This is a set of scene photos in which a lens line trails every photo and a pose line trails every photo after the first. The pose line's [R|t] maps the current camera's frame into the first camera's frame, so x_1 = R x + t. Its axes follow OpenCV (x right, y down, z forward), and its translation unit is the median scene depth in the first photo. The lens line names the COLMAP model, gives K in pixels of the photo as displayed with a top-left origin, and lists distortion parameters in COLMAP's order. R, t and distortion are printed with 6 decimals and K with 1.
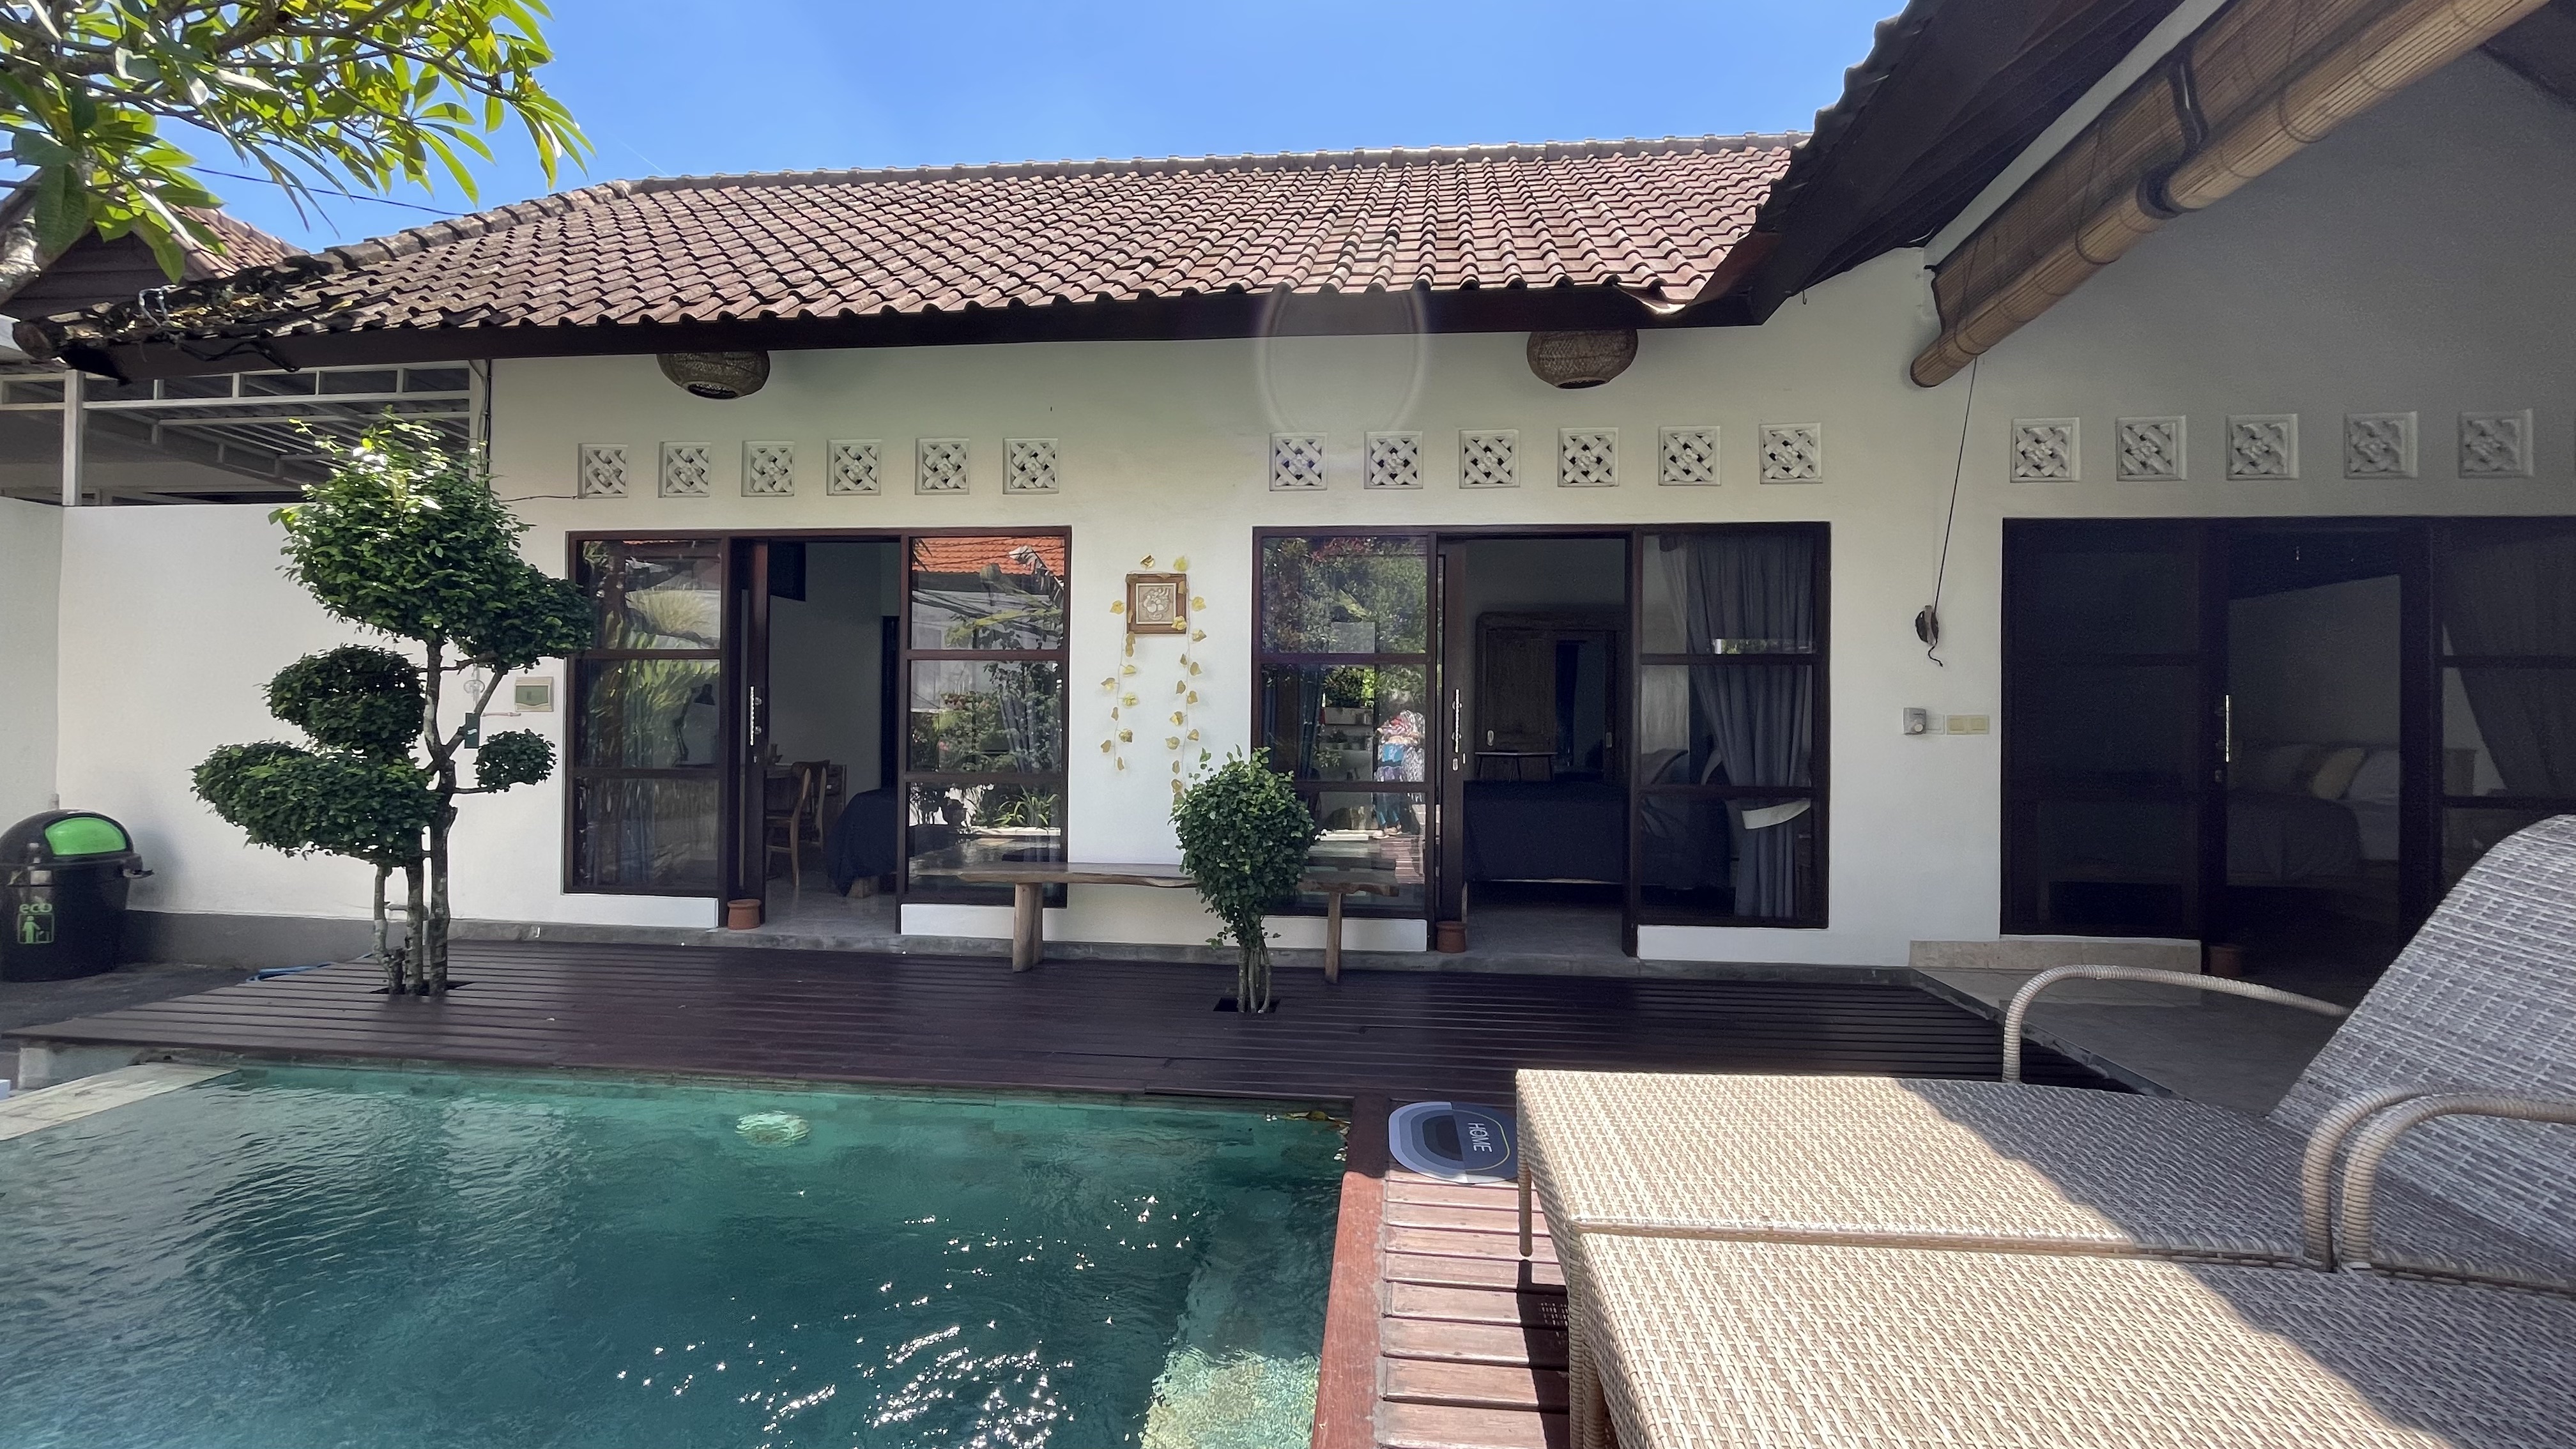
lens RADIAL K [[1046.8, 0, 1283.1], [0, 1046.8, 719.8], [0, 0, 1]] dist [-0.004301, -0.000257]
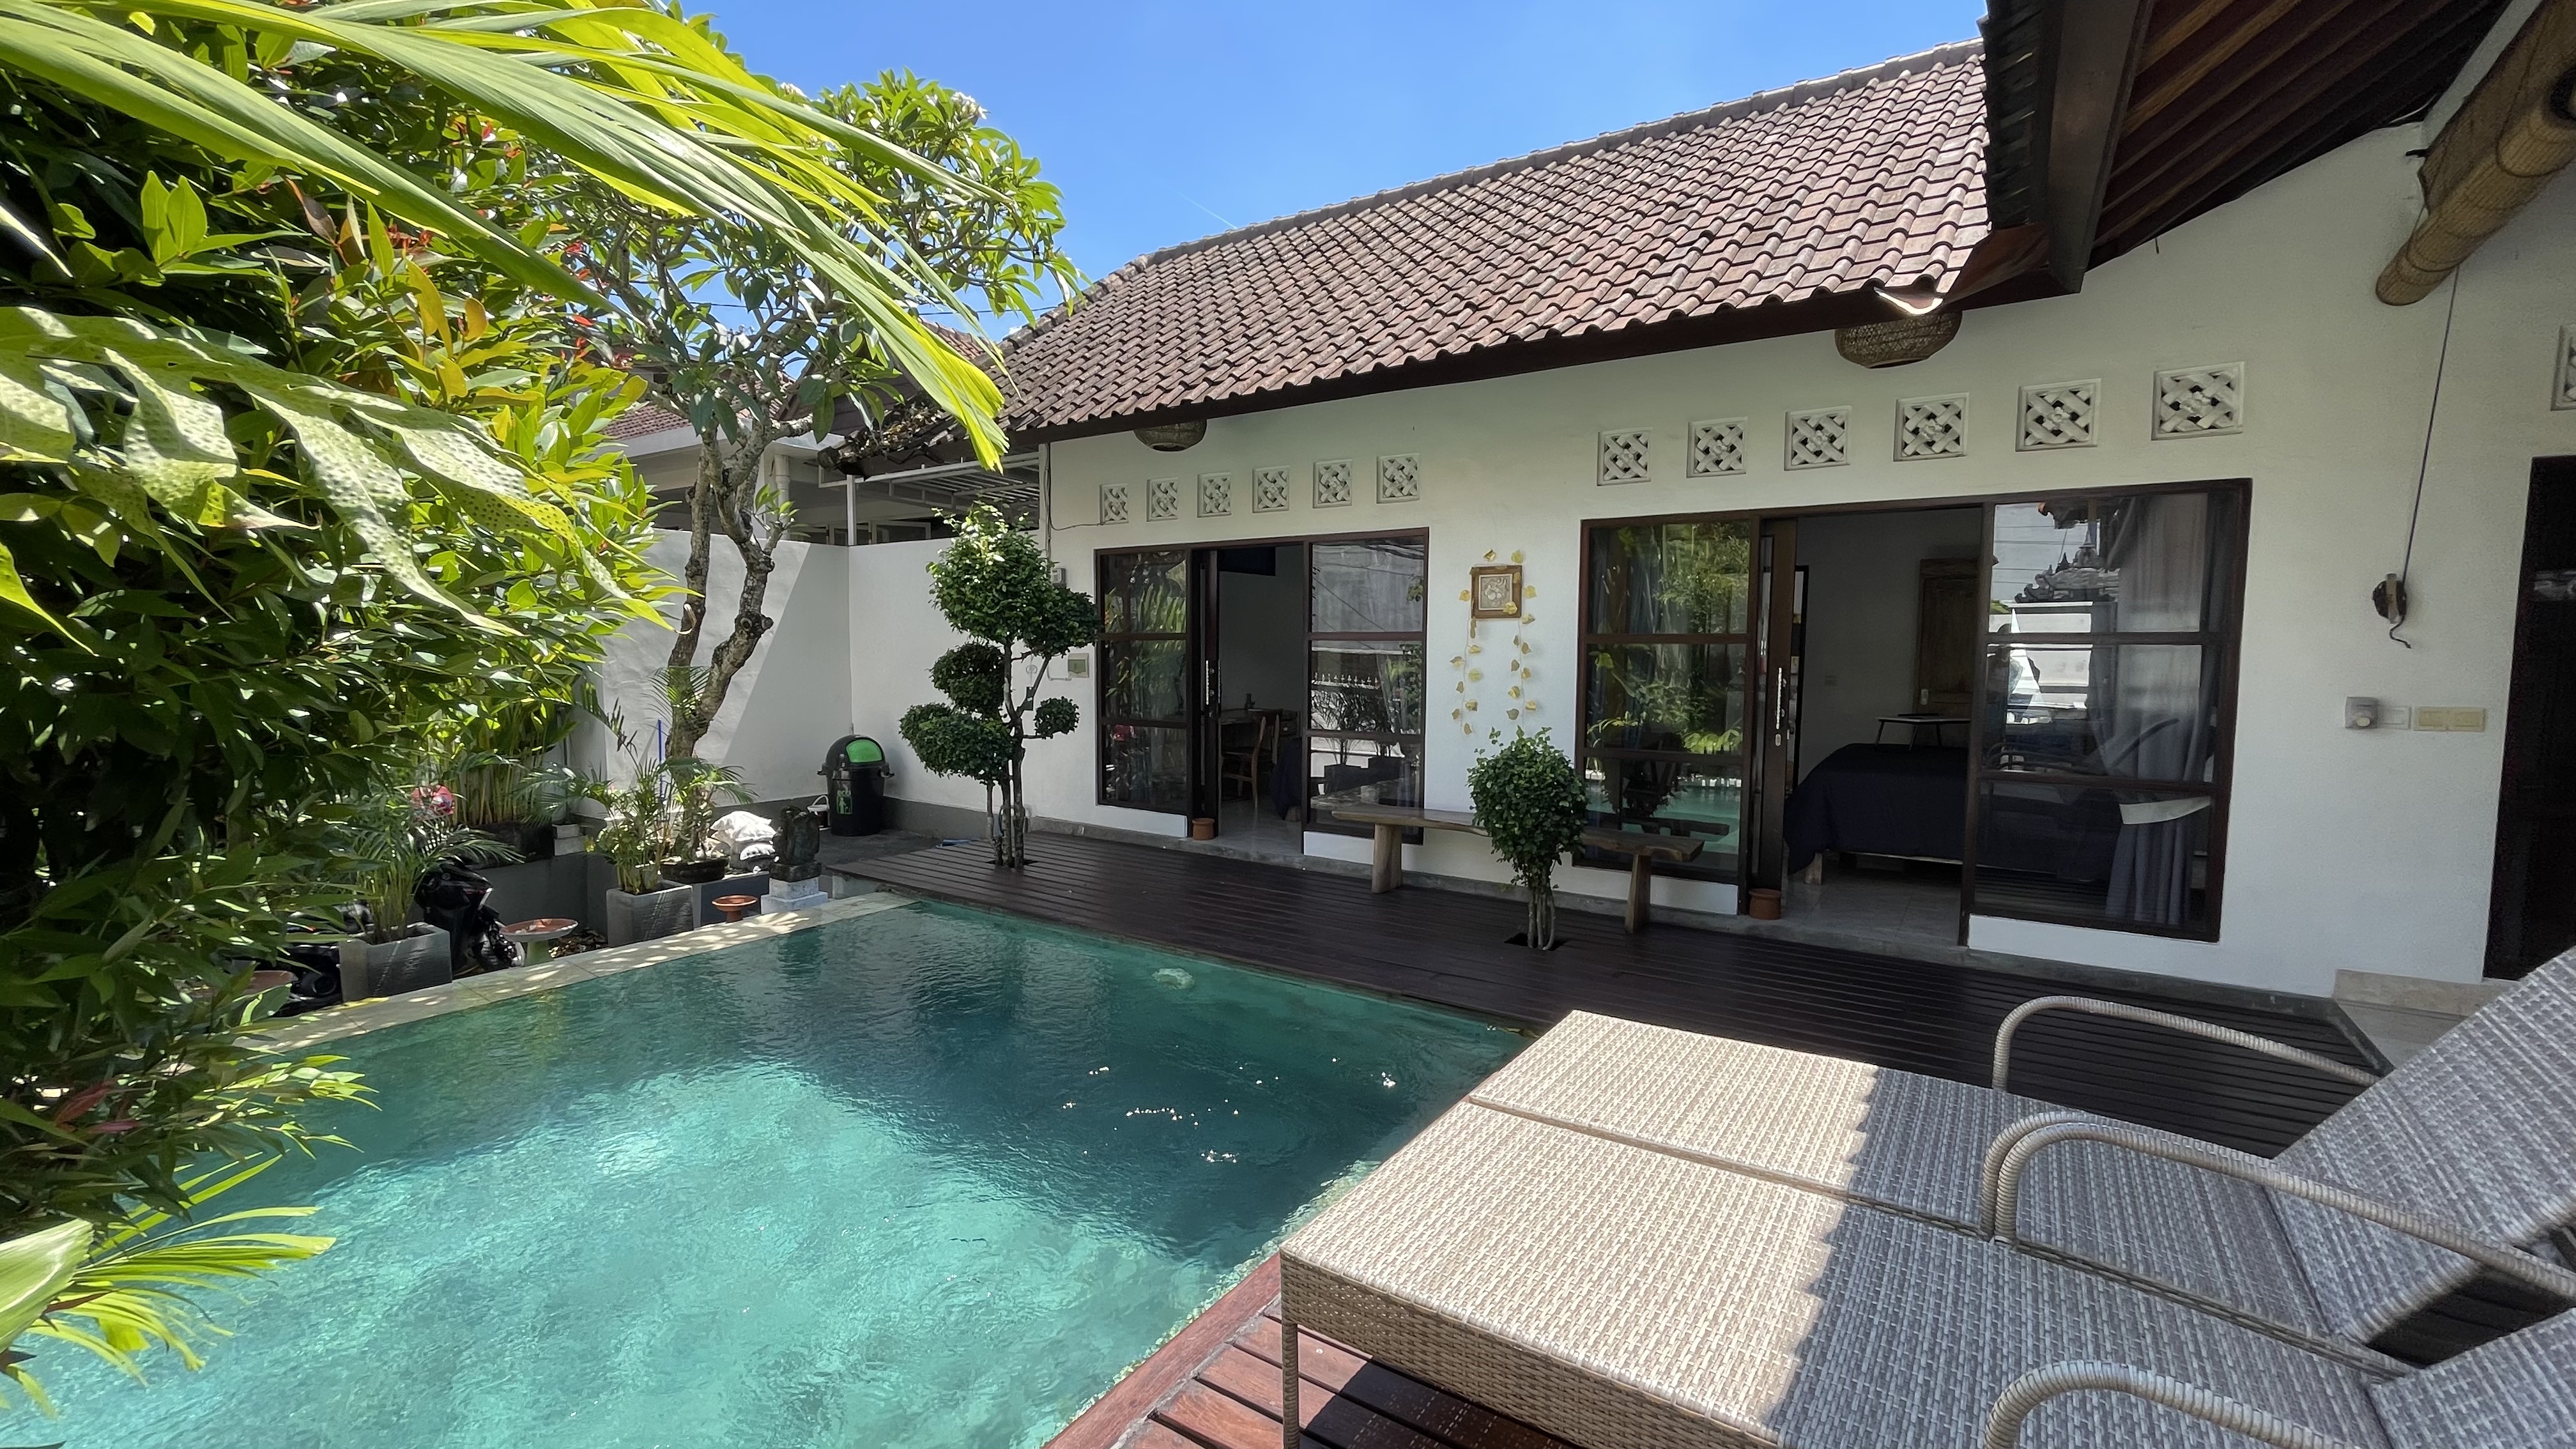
lens RADIAL K [[1046.8, 0, 1283.1], [0, 1046.8, 719.8], [0, 0, 1]] dist [-0.004301, -0.000257]
pose [[0.878631, 0.029337, -0.476600, 0.239351], [0.007314, 0.997167, 0.074862, -0.061453], [0.477446, -0.069262, 0.875927, -0.142554]]
